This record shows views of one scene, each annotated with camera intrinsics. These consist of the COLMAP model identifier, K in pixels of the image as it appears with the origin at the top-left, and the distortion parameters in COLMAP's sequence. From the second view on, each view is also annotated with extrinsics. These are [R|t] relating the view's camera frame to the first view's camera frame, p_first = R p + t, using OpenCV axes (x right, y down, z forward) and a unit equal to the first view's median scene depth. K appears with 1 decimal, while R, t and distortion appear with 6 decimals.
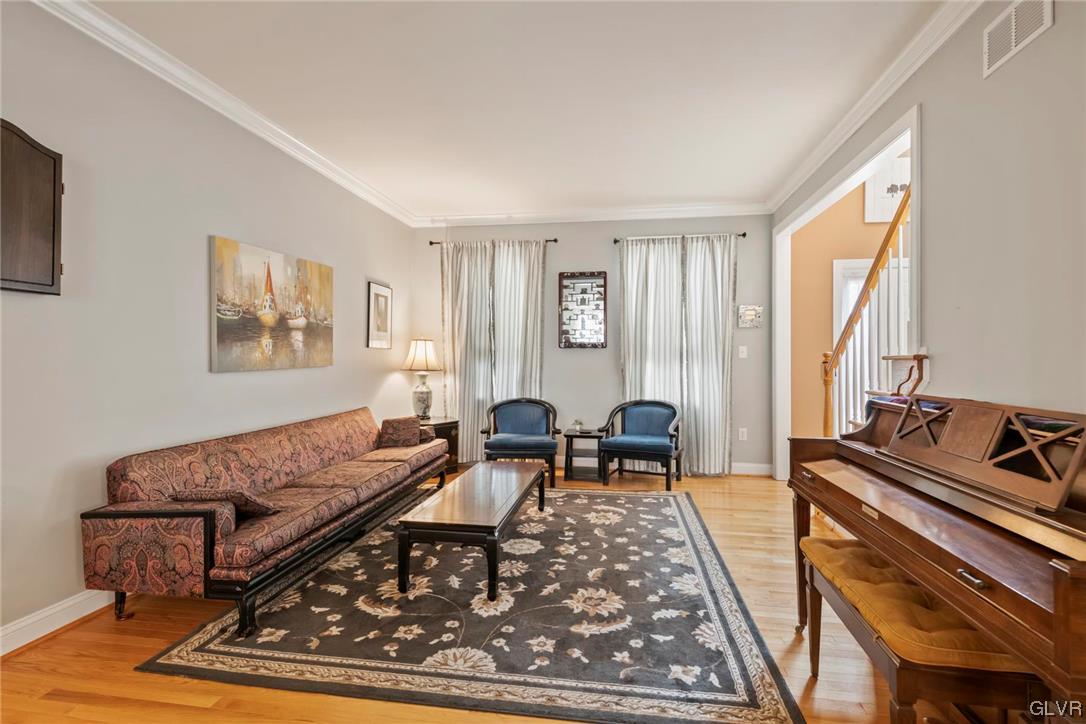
lens RADIAL K [[517.4, 0, 543.2], [0, 517.4, 339.5], [0, 0, 1]] dist [0.013473, -0.006987]
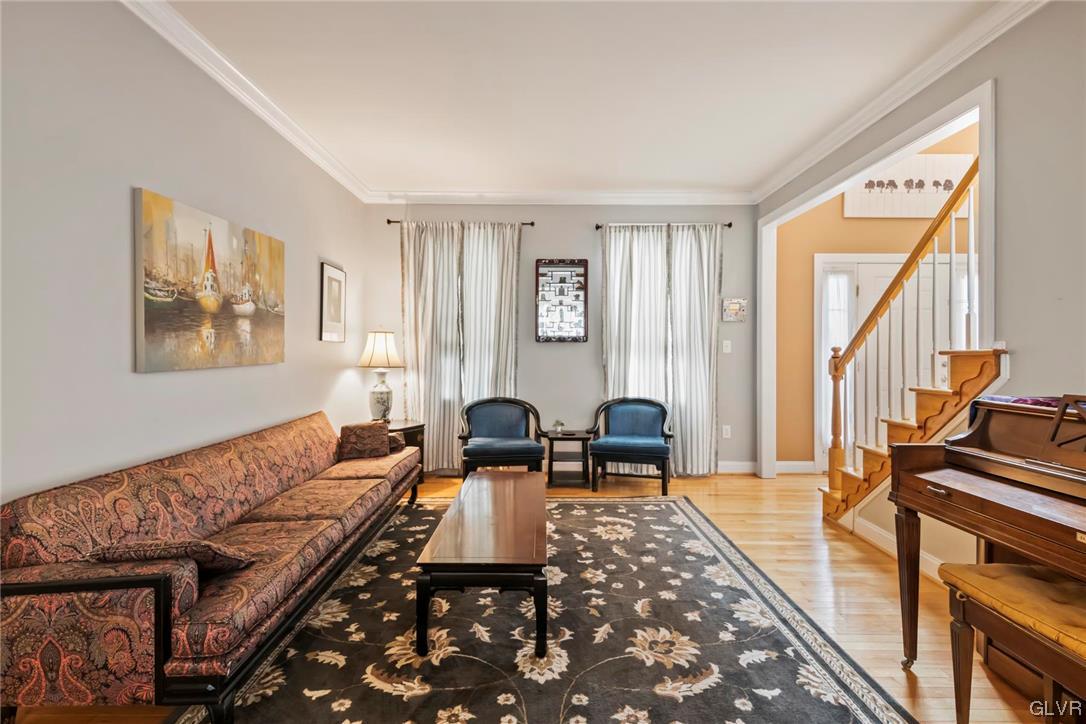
lens RADIAL K [[517.4, 0, 543.2], [0, 517.4, 339.5], [0, 0, 1]] dist [0.013473, -0.006987]
pose [[0.987596, 0.003654, 0.156971, -0.148841], [-0.005198, 0.999942, 0.009429, 0.004915], [-0.156927, -0.010128, 0.987558, 0.144680]]
